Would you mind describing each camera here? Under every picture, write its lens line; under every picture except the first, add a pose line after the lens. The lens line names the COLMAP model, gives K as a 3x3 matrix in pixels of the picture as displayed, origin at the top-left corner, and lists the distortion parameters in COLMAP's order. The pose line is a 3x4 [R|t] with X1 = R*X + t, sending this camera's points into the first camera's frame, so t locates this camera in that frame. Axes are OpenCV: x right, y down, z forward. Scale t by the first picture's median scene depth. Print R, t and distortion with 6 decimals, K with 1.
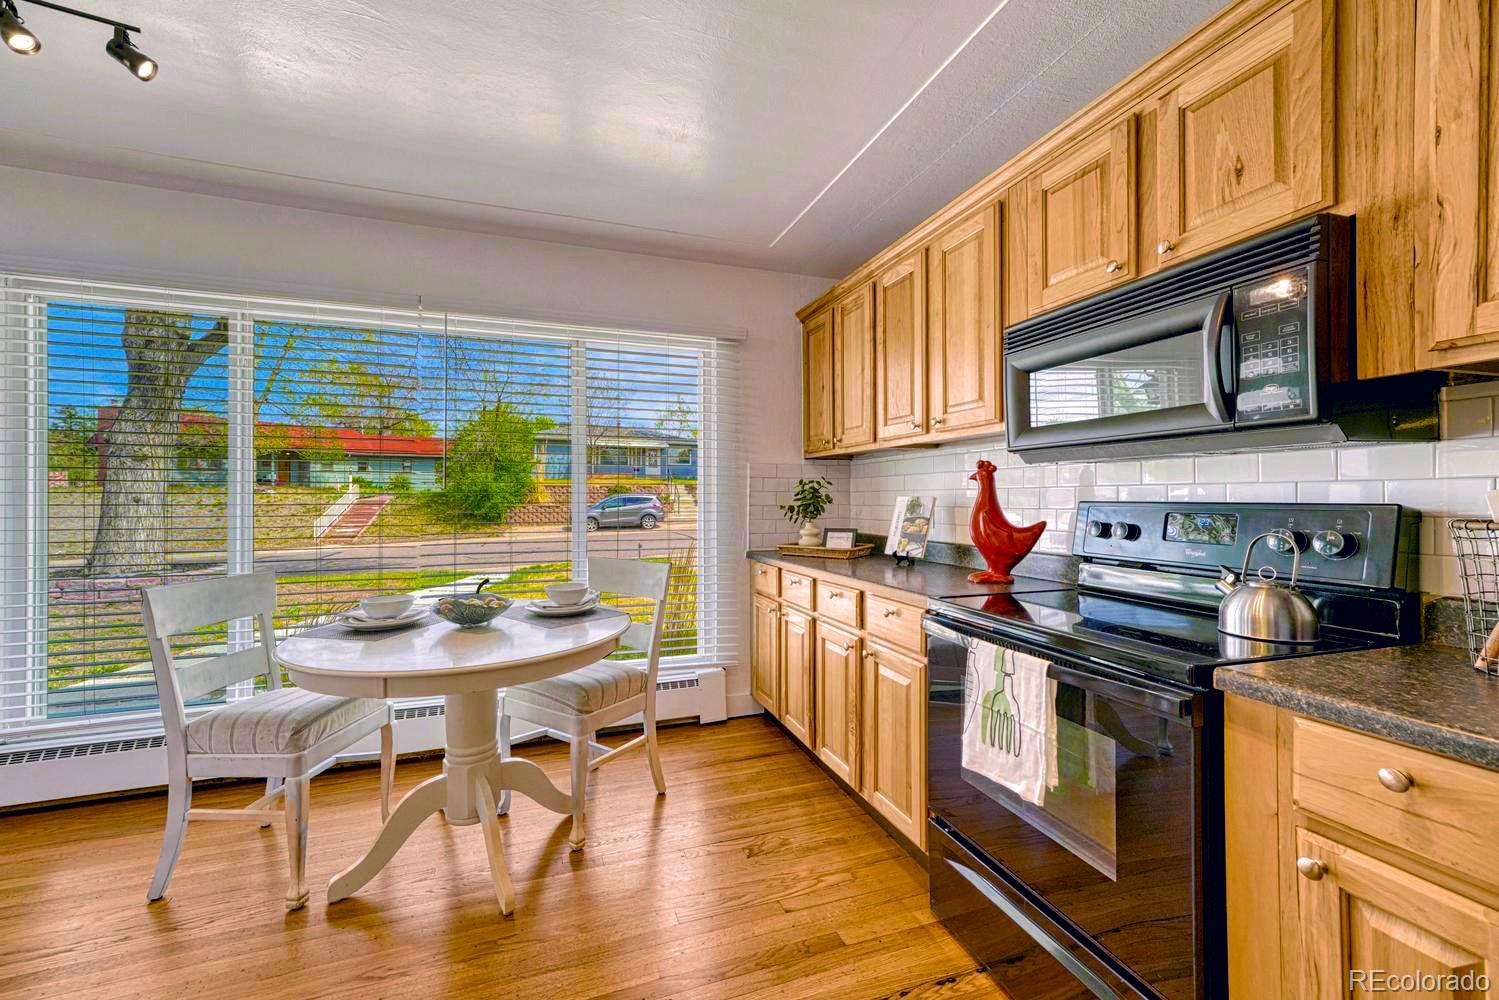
lens RADIAL K [[596.7, 0, 739.3], [0, 596.7, 496.3], [0, 0, 1]] dist [0.011115, 0.000100]
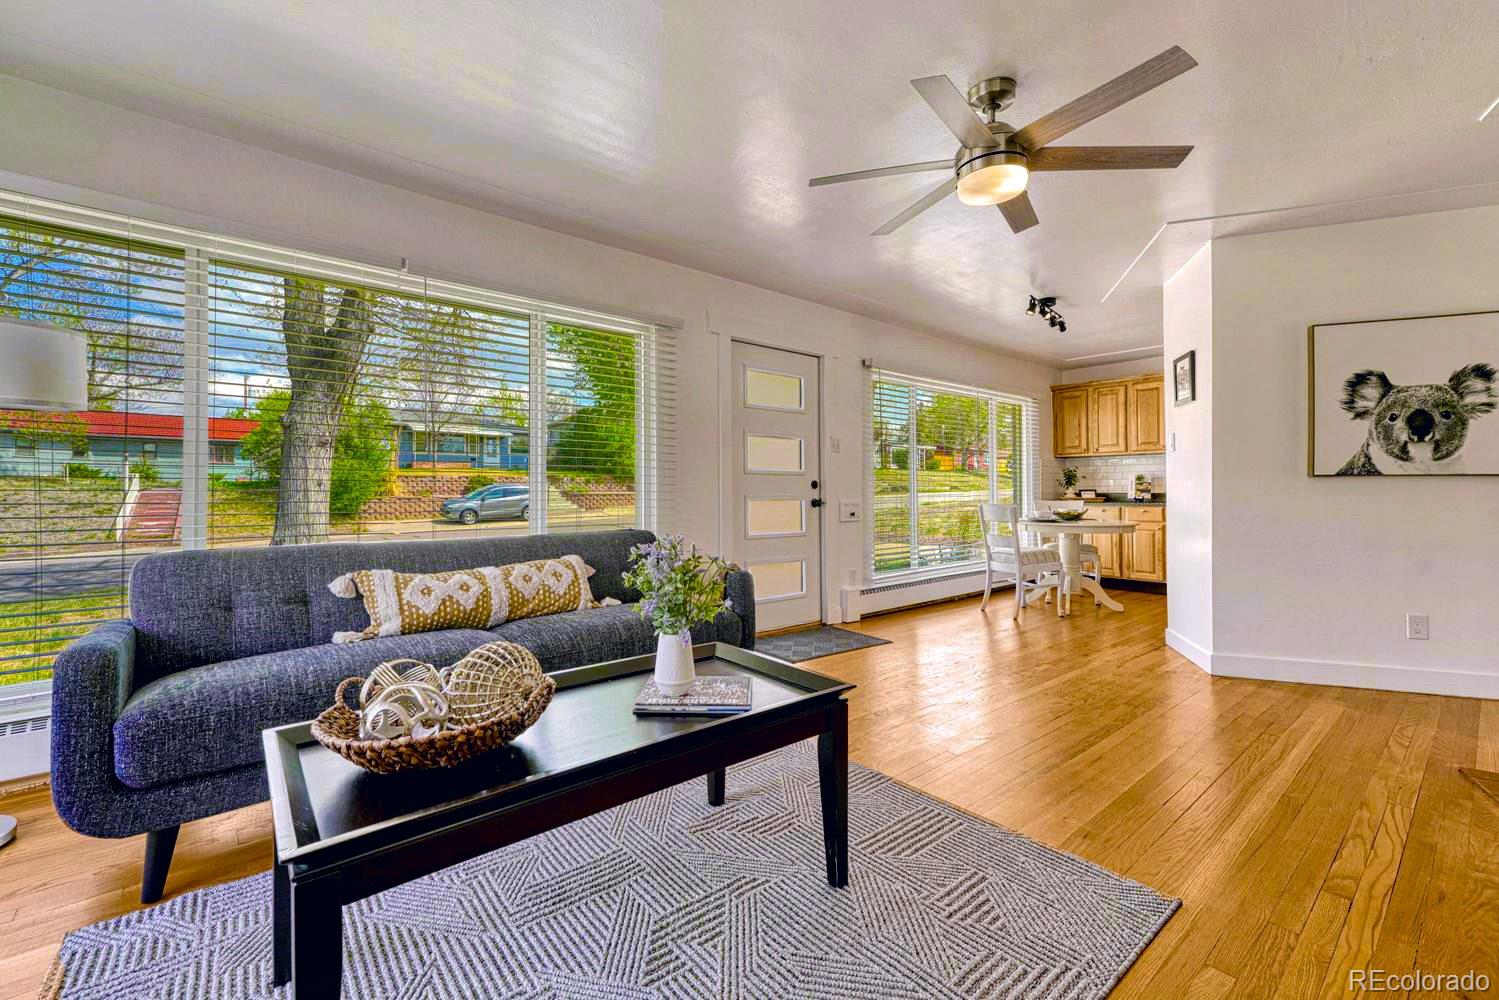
lens RADIAL K [[617.3, 0, 741.7], [0, 617.3, 485.9], [0, 0, 1]] dist [0.001622, 0.000308]
pose [[0.937502, -0.001004, 0.347979, -2.133332], [0.003086, 0.999981, -0.005428, 0.057237], [-0.347966, 0.006162, 0.937487, -0.809901]]
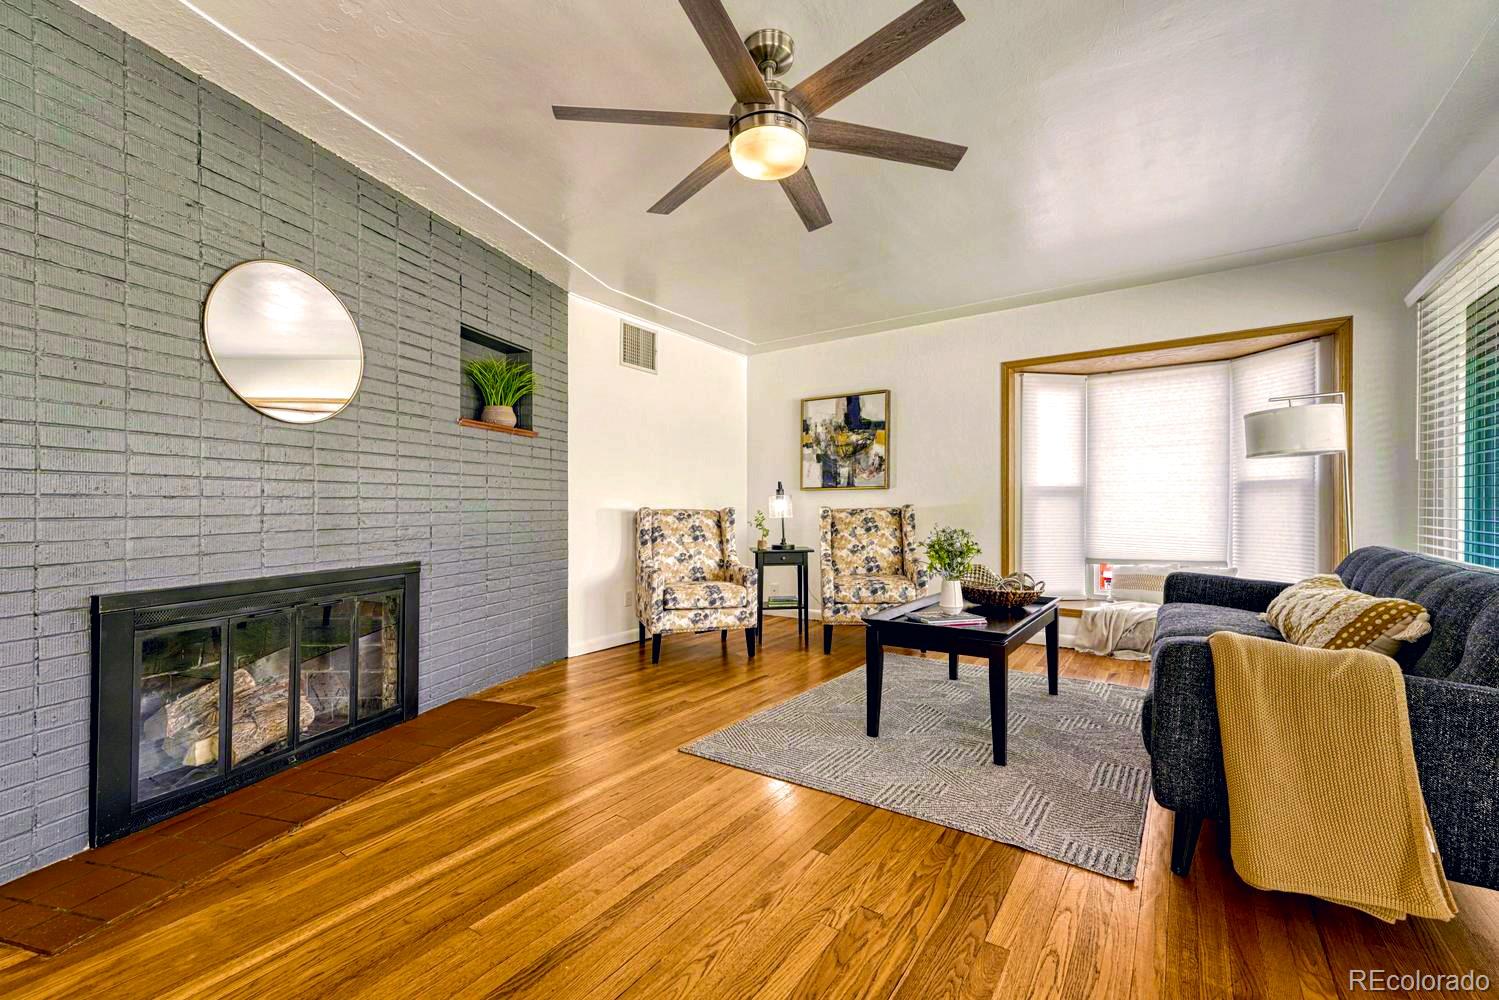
lens RADIAL K [[636.6, 0, 747.0], [0, 636.6, 506.3], [0, 0, 1]] dist [0.019745, -0.000346]
pose [[-0.800694, -0.000228, -0.599073, -1.033408], [0.004055, 0.999975, -0.005800, 0.070789], [0.599059, -0.007073, -0.800673, 0.472440]]
